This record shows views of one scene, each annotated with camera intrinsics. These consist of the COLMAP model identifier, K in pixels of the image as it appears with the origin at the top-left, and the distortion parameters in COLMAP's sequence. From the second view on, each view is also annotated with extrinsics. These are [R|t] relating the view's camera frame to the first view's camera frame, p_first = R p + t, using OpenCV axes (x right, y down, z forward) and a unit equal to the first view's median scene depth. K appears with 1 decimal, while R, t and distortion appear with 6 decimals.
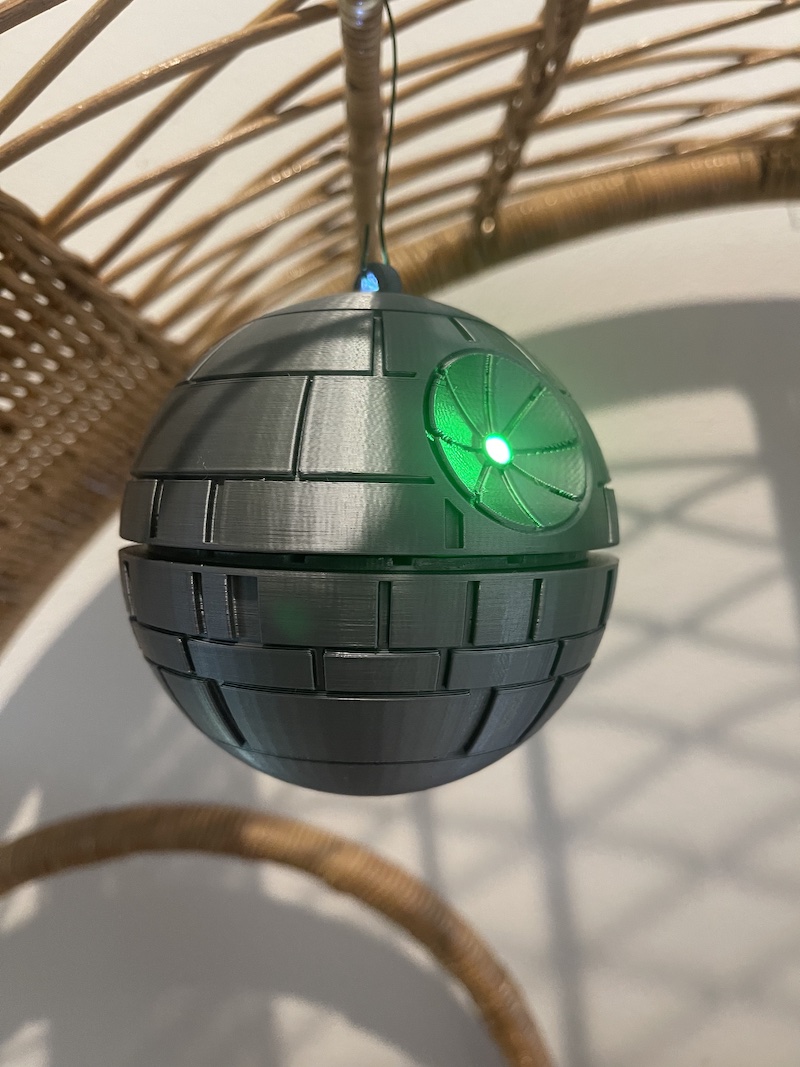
lens RADIAL K [[800.7, 0, 400.0], [0, 800.7, 533.5], [0, 0, 1]] dist [-0.002179, -0.000484]
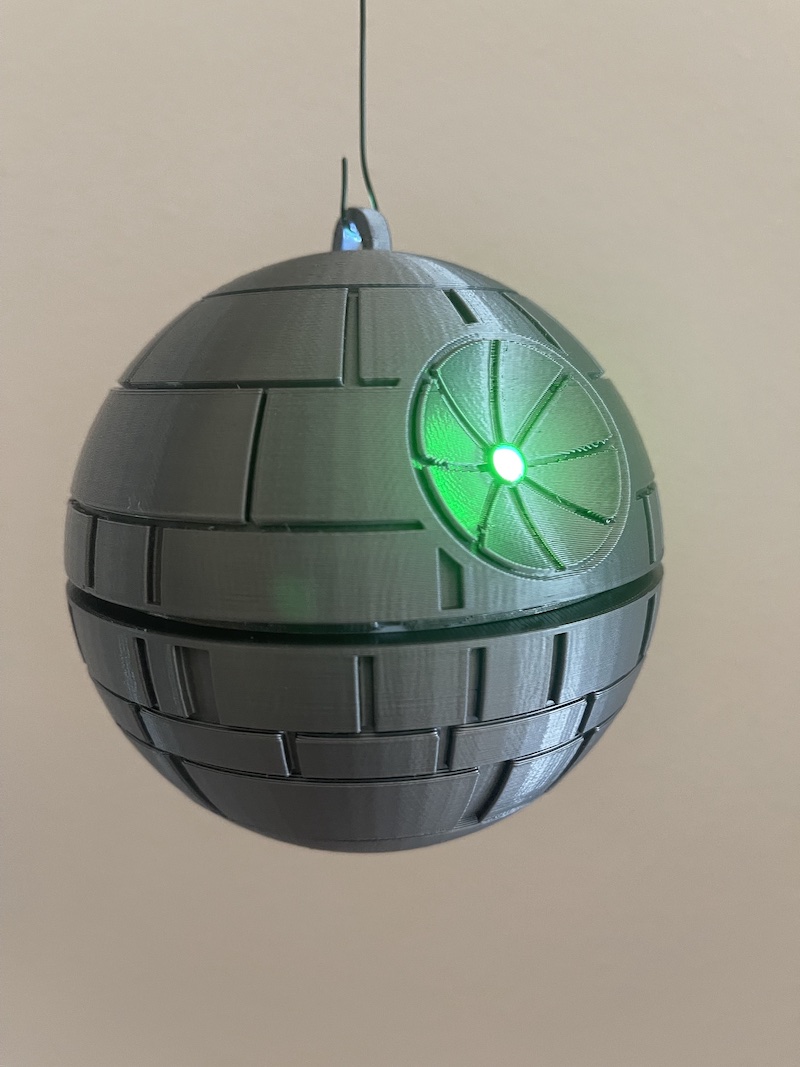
lens RADIAL K [[800.7, 0, 400.0], [0, 800.7, 533.5], [0, 0, 1]] dist [-0.002179, -0.000484]
pose [[0.998402, -0.031137, -0.047169, 0.054090], [0.036571, 0.992206, 0.119118, -0.148022], [0.043092, -0.120652, 0.991759, 0.213797]]
